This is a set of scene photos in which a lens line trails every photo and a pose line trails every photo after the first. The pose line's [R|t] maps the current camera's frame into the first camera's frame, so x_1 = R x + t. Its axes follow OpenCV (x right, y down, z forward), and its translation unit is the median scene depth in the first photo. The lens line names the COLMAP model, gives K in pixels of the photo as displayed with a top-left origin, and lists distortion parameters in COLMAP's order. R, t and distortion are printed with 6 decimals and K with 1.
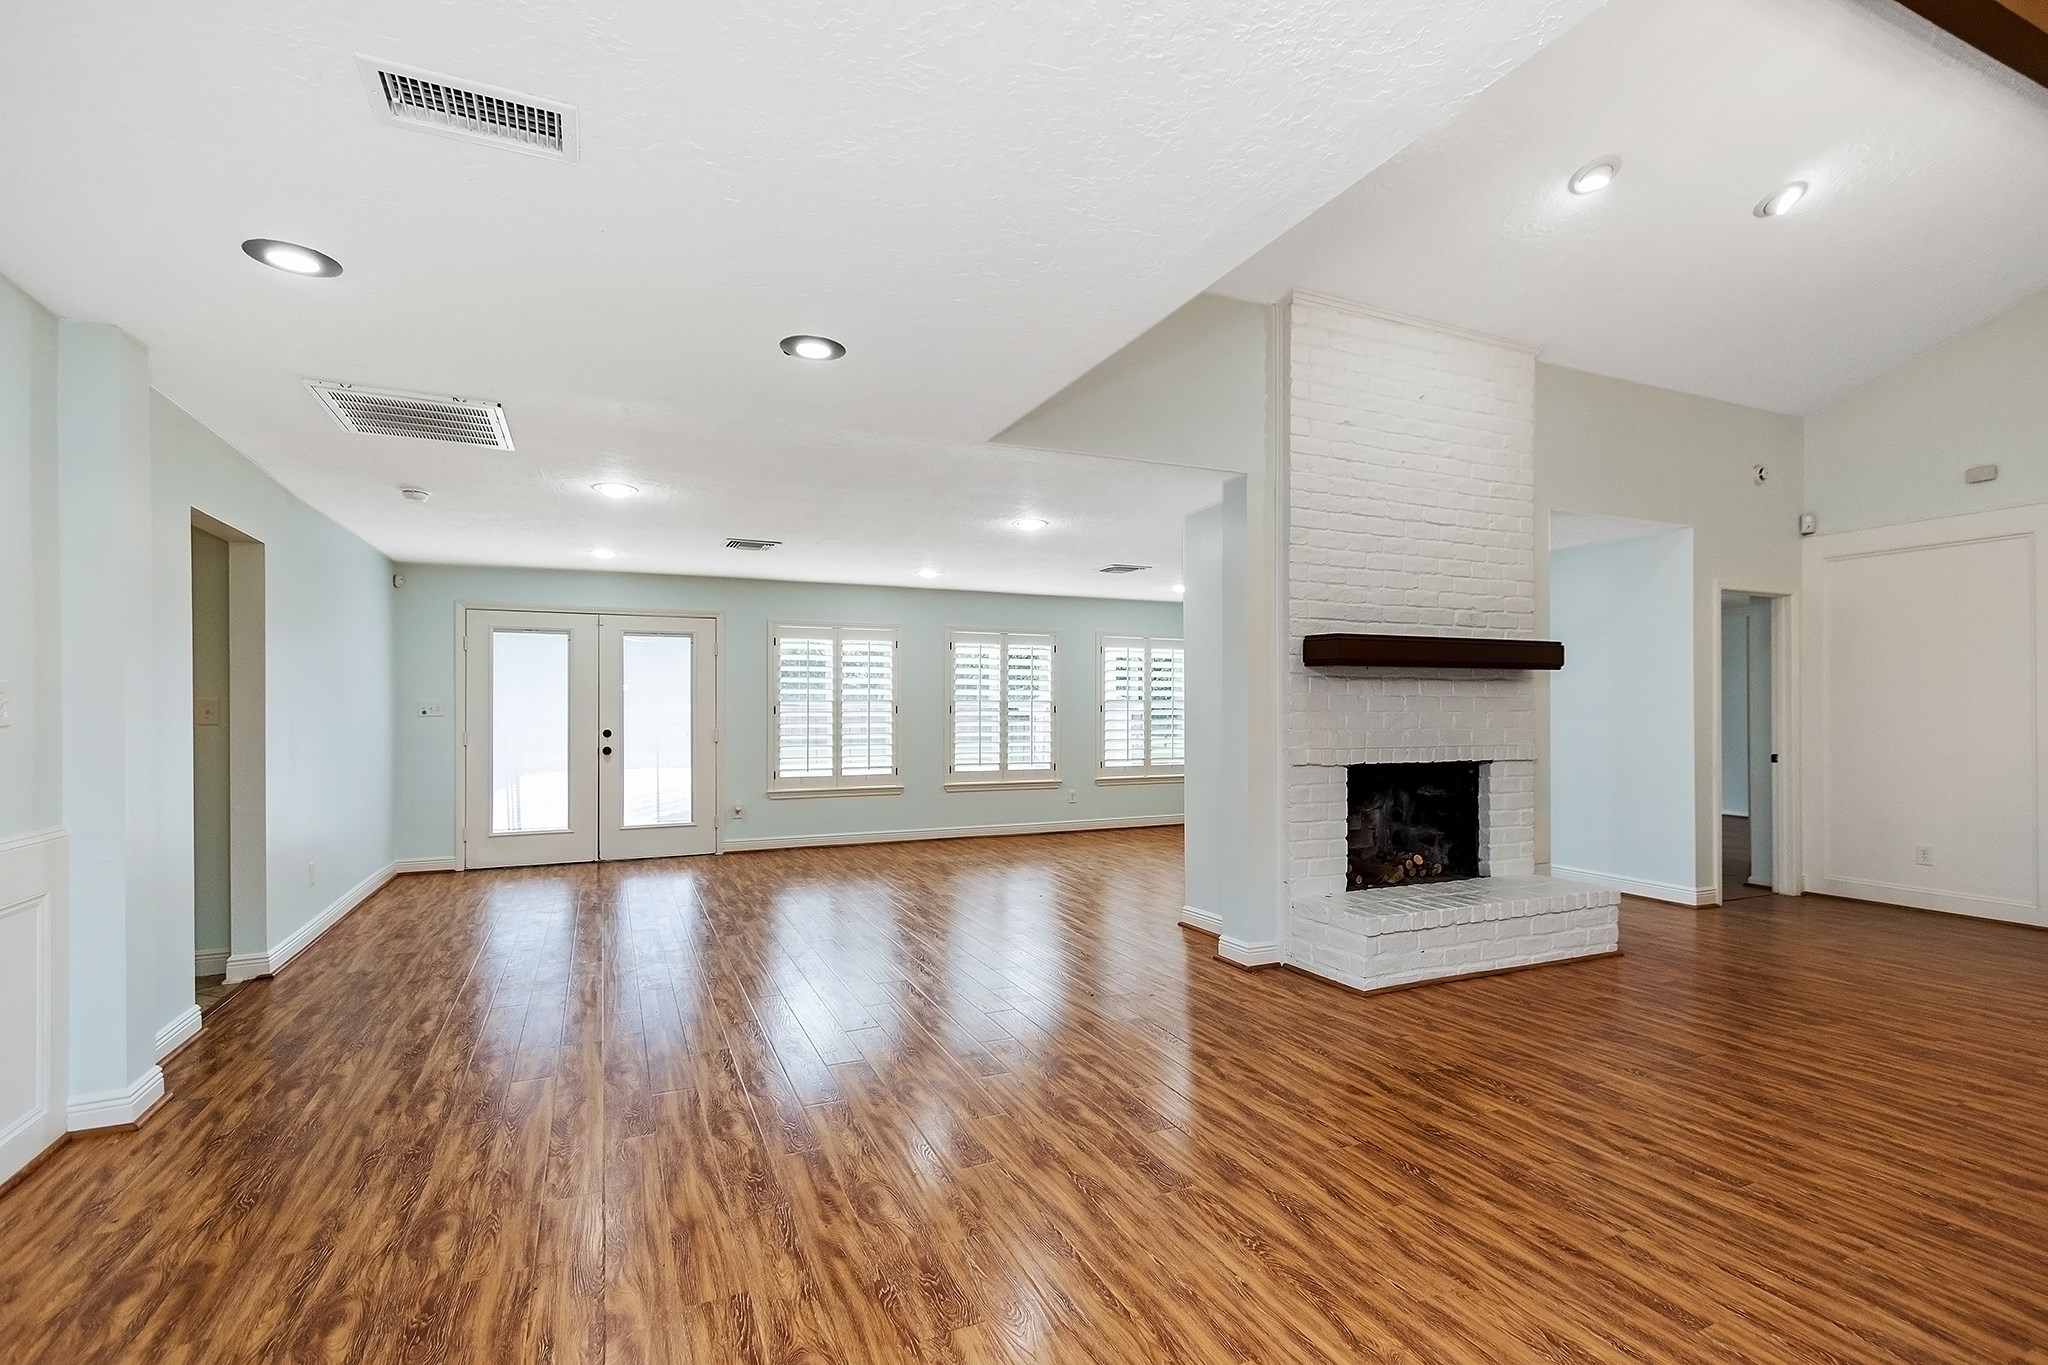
lens RADIAL K [[937.1, 0, 1037.5], [0, 937.1, 709.2], [0, 0, 1]] dist [0.011949, -0.004029]
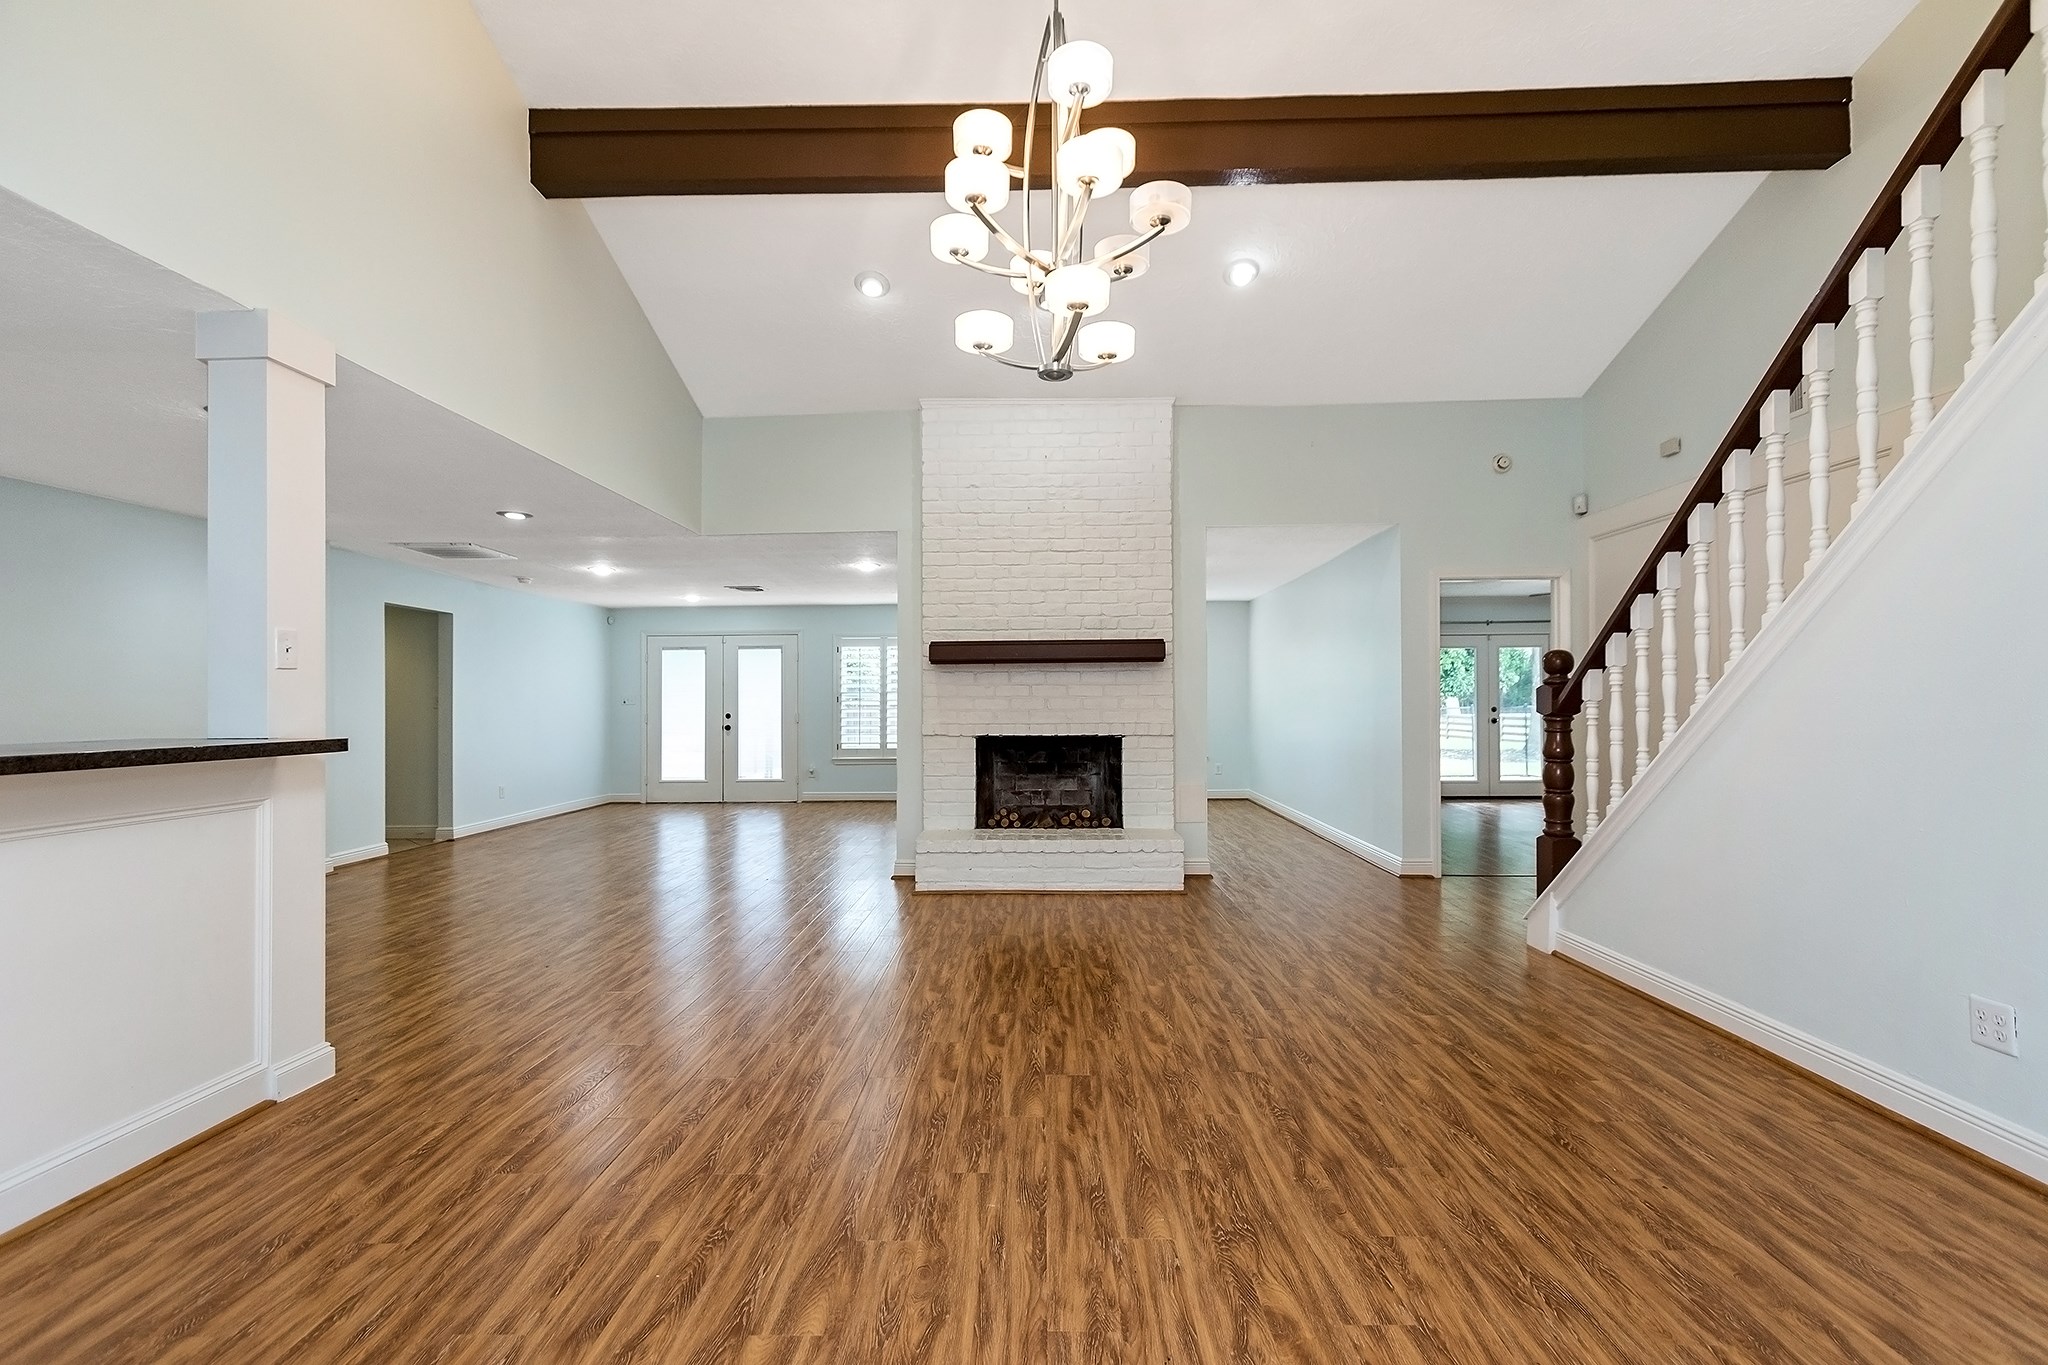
lens RADIAL K [[937.1, 0, 1032.2], [0, 937.1, 686.3], [0, 0, 1]] dist [0.011949, -0.004029]
pose [[0.900722, -0.013177, -0.434197, 1.025046], [0.006985, 0.999850, -0.015852, 0.010106], [0.434341, 0.011245, 0.900679, -0.196710]]
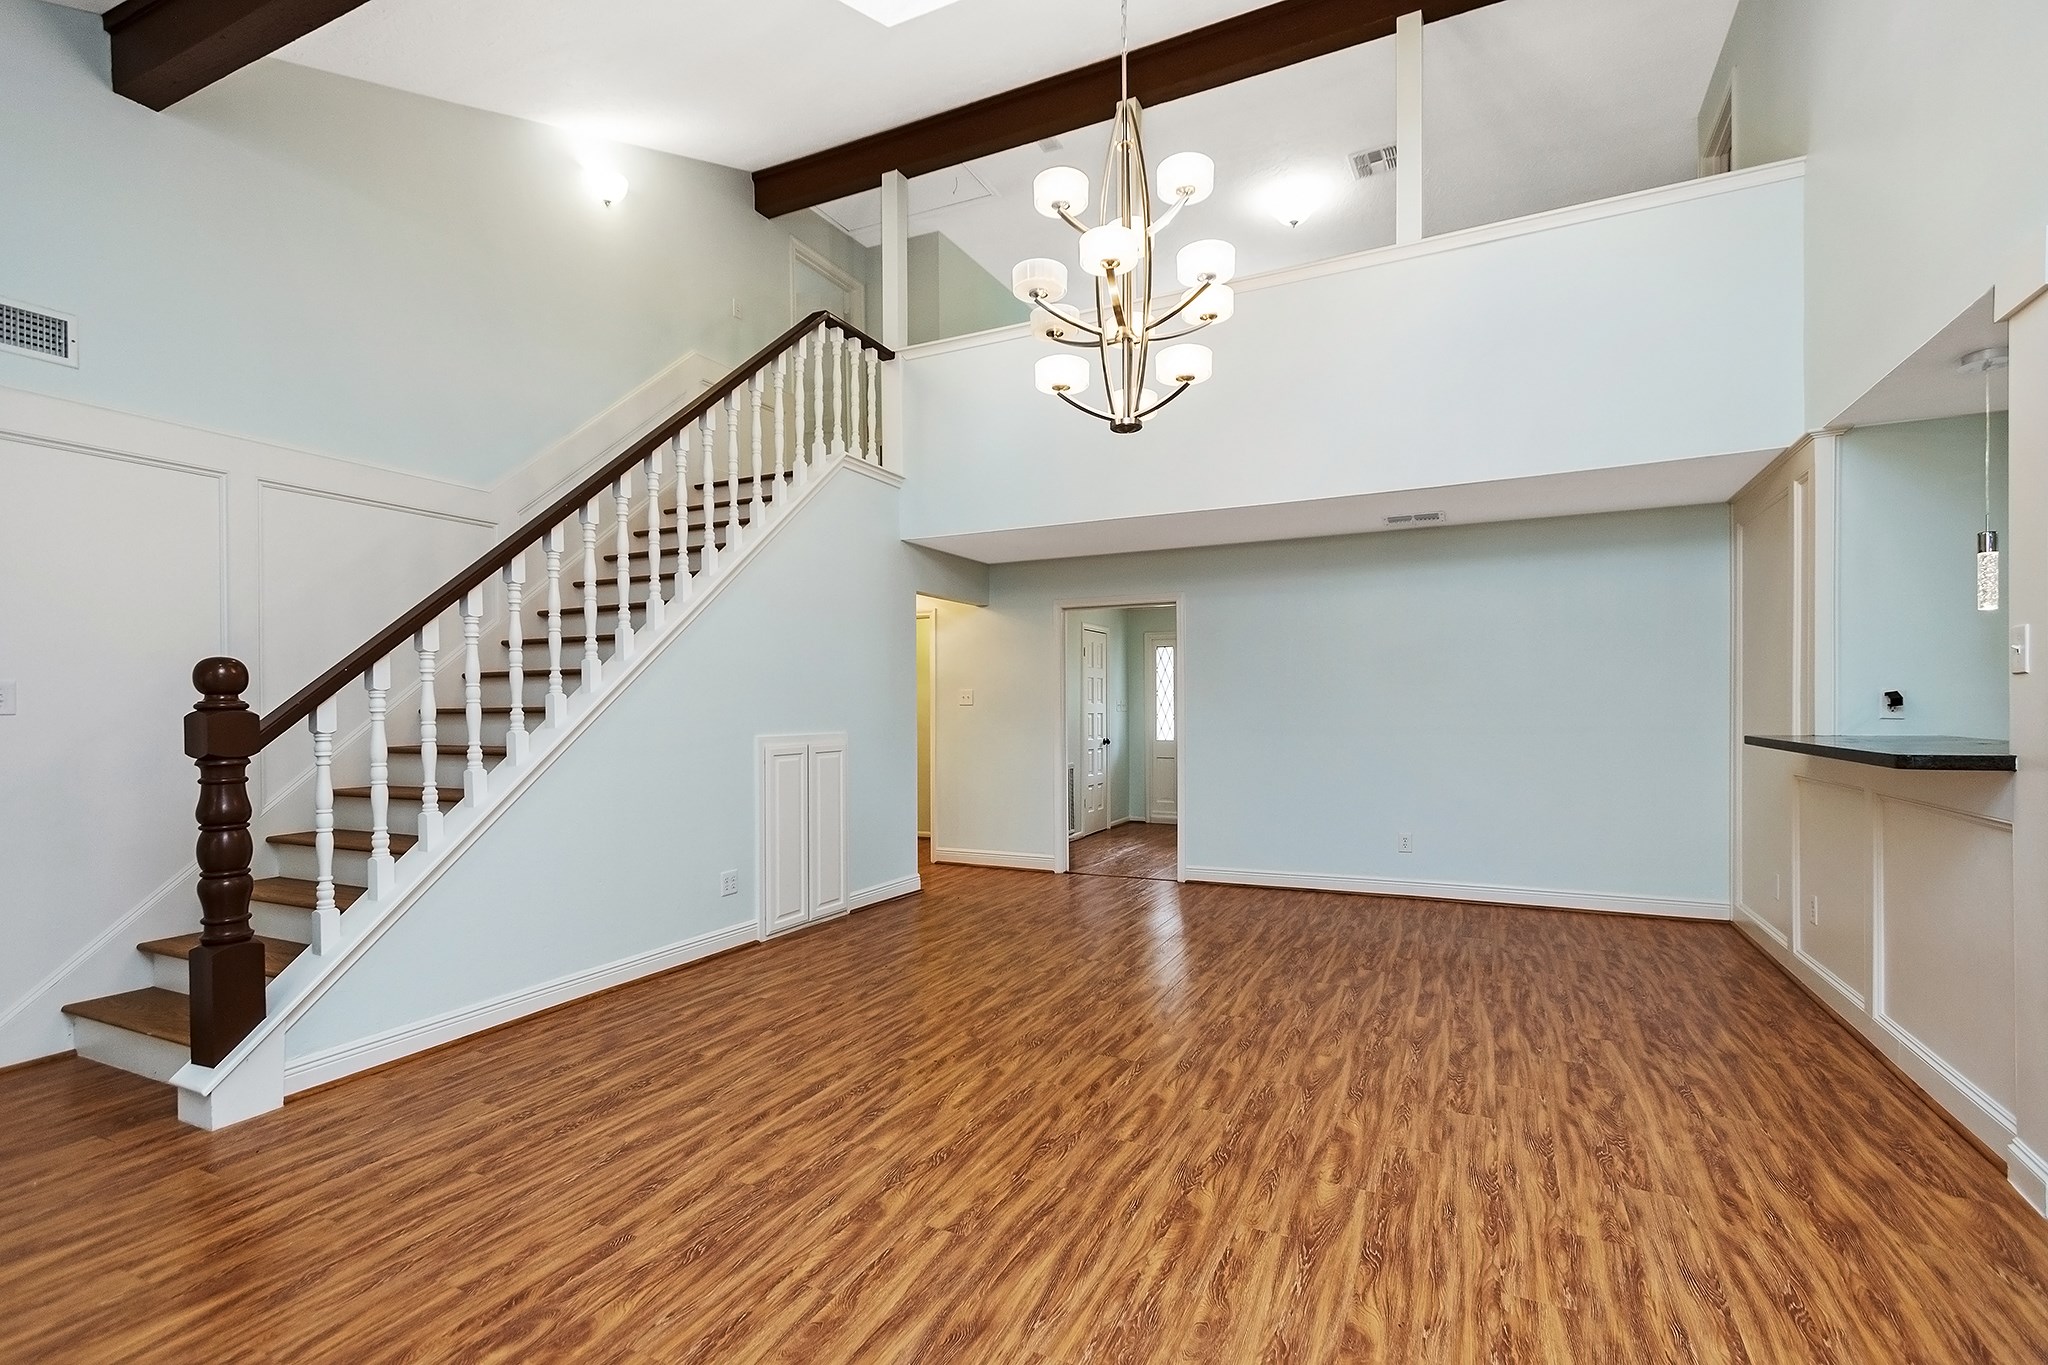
lens RADIAL K [[937.1, 0, 1034.9], [0, 937.1, 710.2], [0, 0, 1]] dist [0.011949, -0.004029]
pose [[-0.634486, 0.004054, 0.772924, 0.226492], [0.009284, 0.999954, 0.002376, -0.000362], [-0.772879, 0.008683, -0.634494, 0.930119]]
